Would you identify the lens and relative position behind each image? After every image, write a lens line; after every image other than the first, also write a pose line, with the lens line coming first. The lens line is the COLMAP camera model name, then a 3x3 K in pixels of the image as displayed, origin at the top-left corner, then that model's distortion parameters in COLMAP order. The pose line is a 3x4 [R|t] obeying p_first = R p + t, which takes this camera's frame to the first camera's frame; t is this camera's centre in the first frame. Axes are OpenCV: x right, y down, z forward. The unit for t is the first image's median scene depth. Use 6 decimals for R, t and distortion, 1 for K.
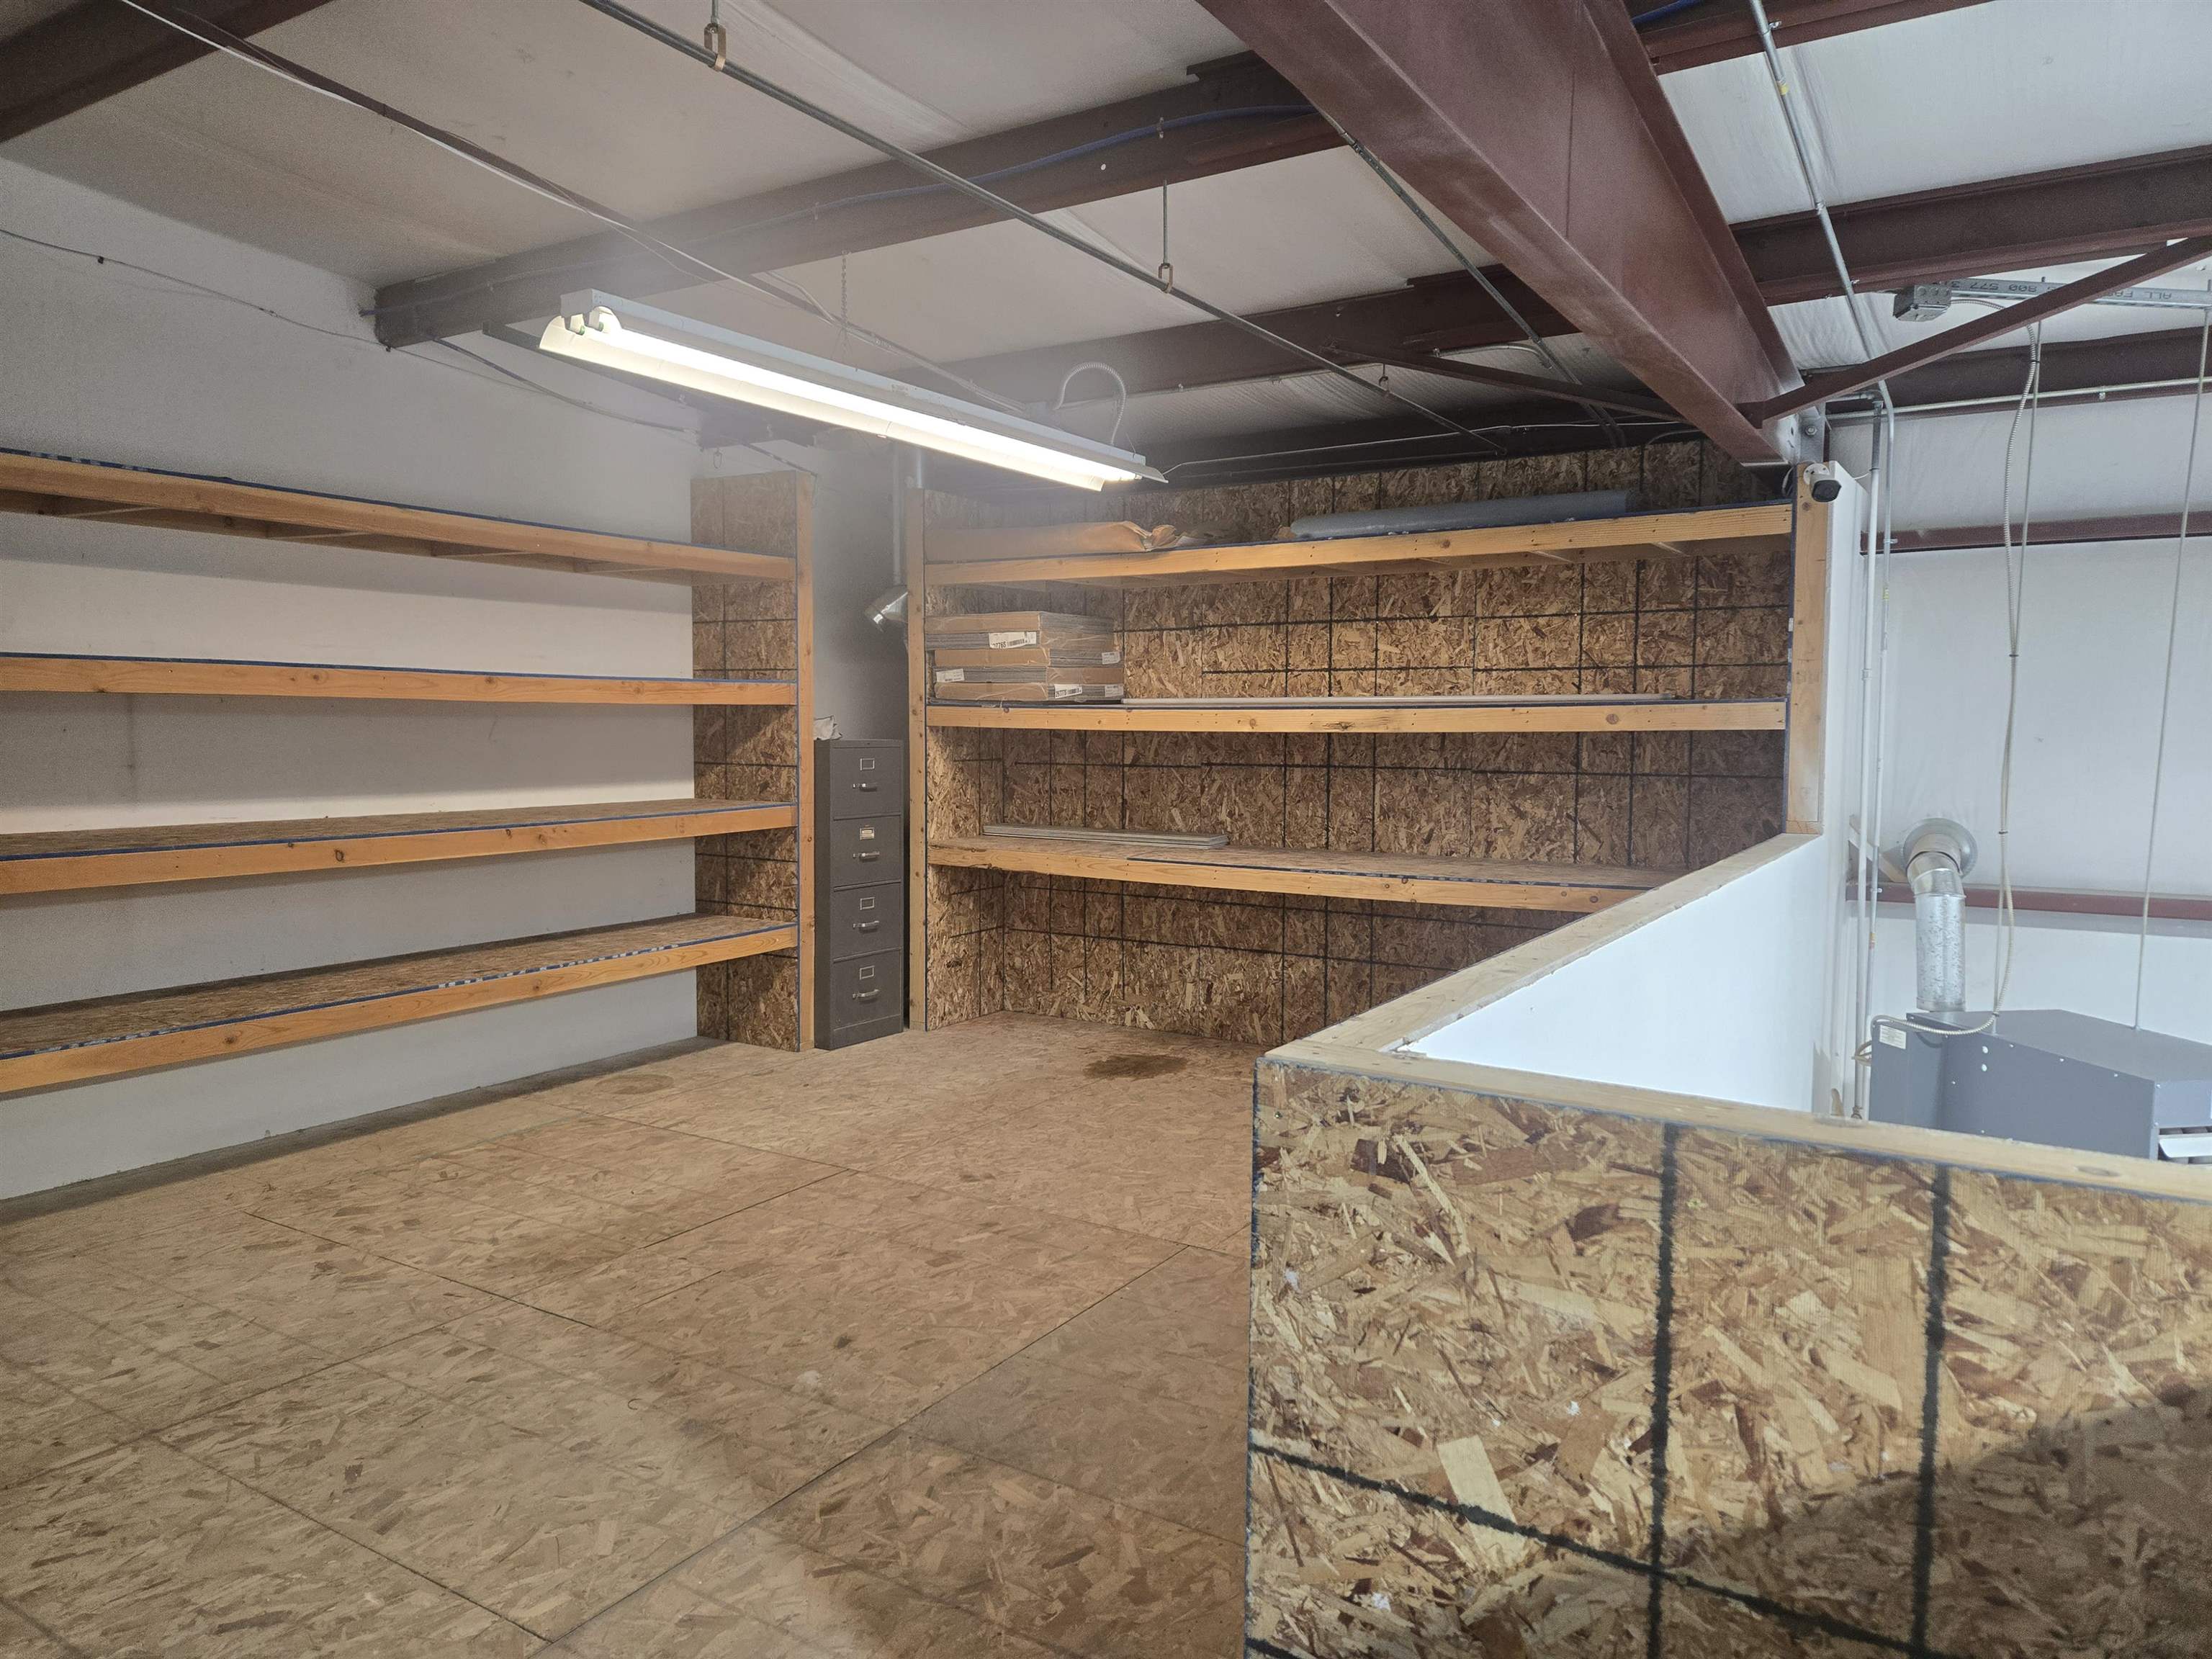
lens RADIAL K [[1494.4, 0, 1101.6], [0, 1494.4, 827.0], [0, 0, 1]] dist [0.066681, -0.050670]
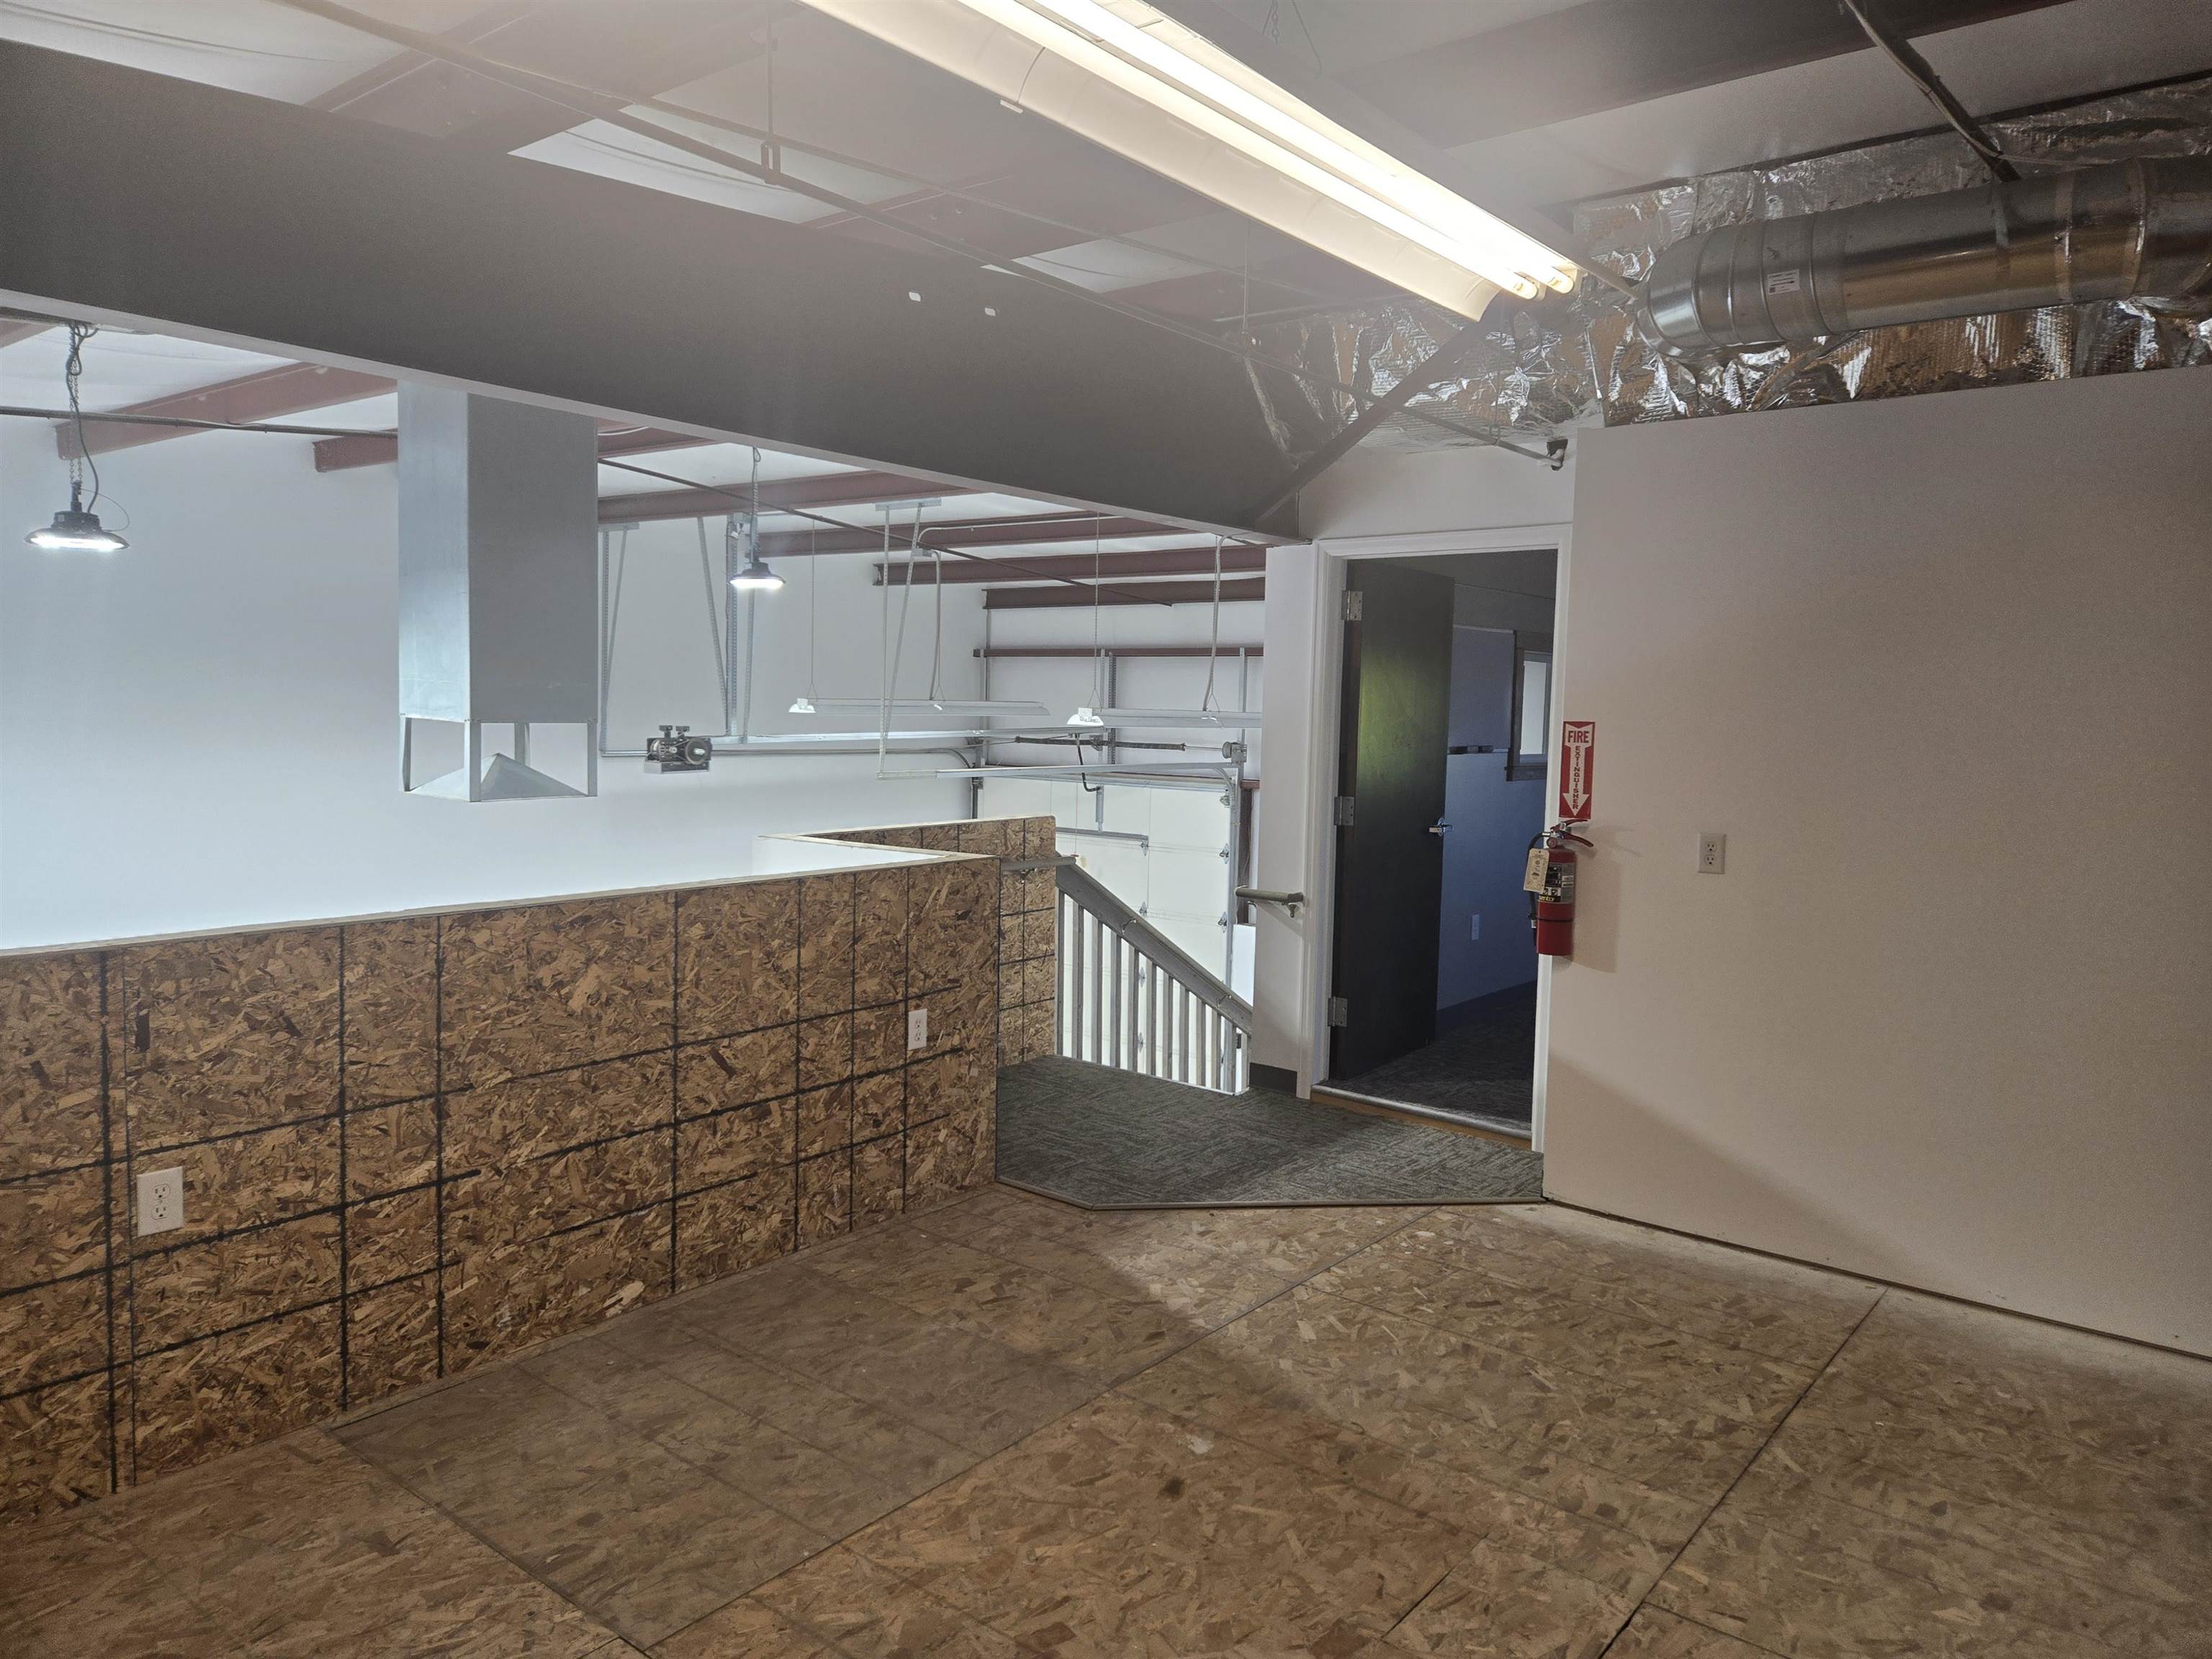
lens RADIAL K [[1494.4, 0, 1104.0], [0, 1494.4, 824.9], [0, 0, 1]] dist [0.066681, -0.050670]
pose [[-0.991192, -0.040568, 0.126069, -0.264877], [-0.020764, 0.987759, 0.154600, -0.208141], [-0.130798, 0.150620, -0.979901, 2.121771]]
